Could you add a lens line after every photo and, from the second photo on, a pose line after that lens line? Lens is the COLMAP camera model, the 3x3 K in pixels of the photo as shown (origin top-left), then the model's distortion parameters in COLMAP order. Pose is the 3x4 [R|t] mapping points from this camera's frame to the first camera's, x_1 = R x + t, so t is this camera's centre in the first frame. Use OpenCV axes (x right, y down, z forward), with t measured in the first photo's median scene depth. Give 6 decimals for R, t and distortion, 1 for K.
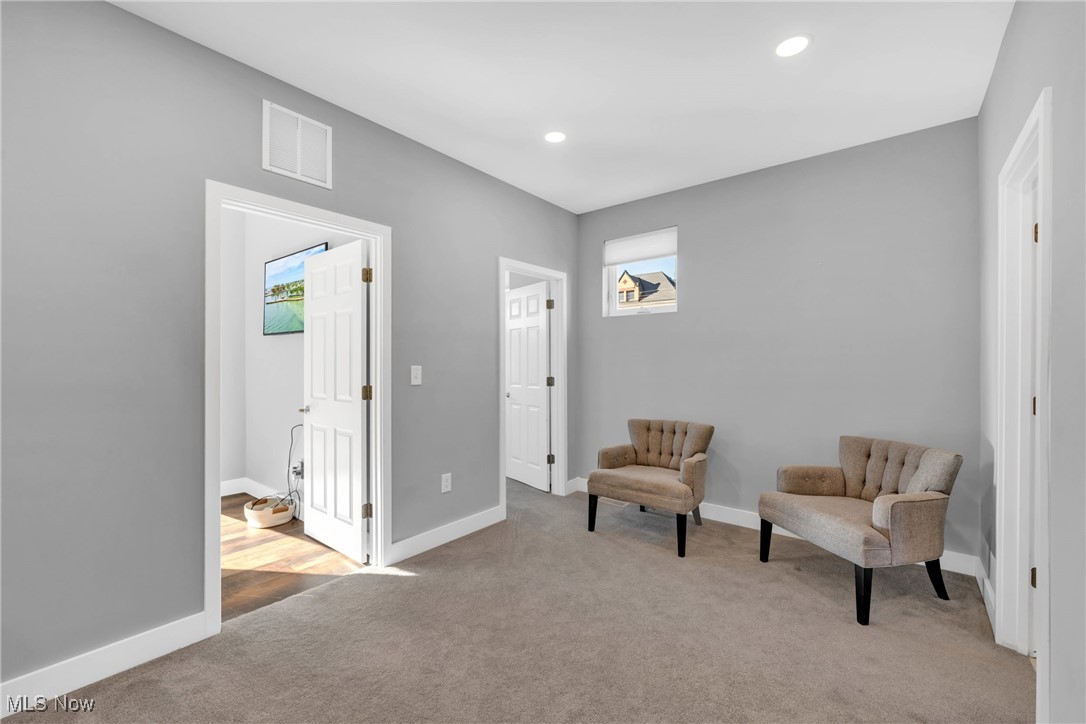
lens RADIAL K [[450.1, 0, 543.0], [0, 450.1, 362.0], [0, 0, 1]] dist [-0.001104, -0.000098]
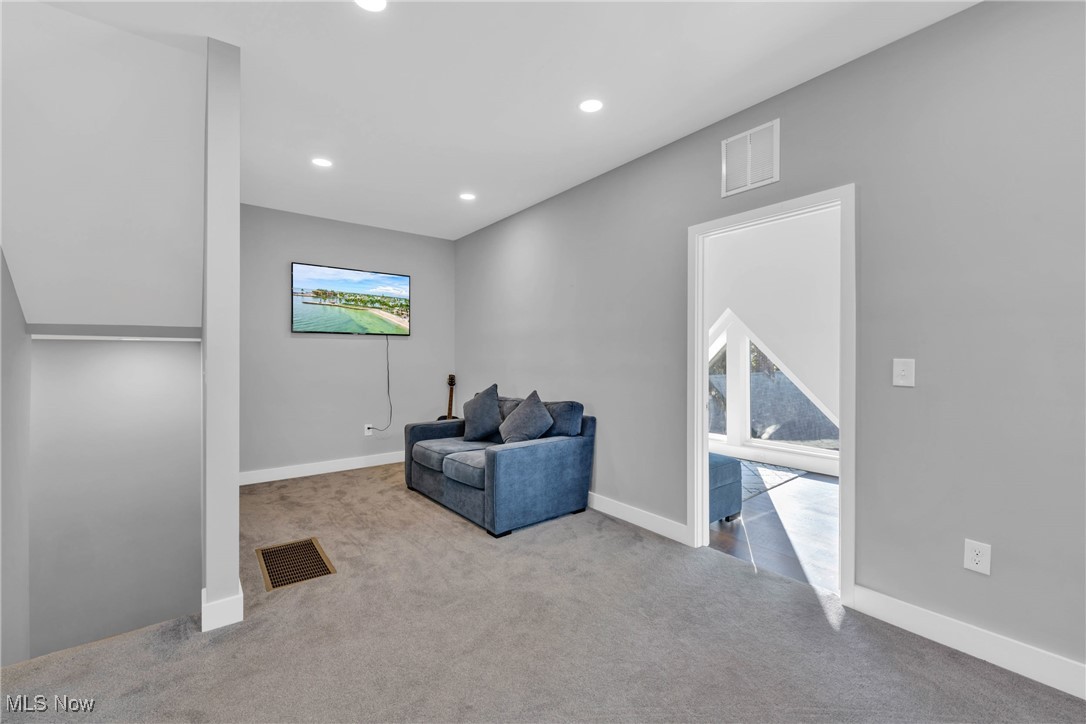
lens RADIAL K [[450.1, 0, 543.0], [0, 450.1, 362.0], [0, 0, 1]] dist [-0.001104, -0.000098]
pose [[-0.240163, 0.007760, -0.970702, 0.626727], [-0.005621, 0.999940, 0.009385, 0.011763], [0.970716, 0.007711, -0.240105, 0.737401]]
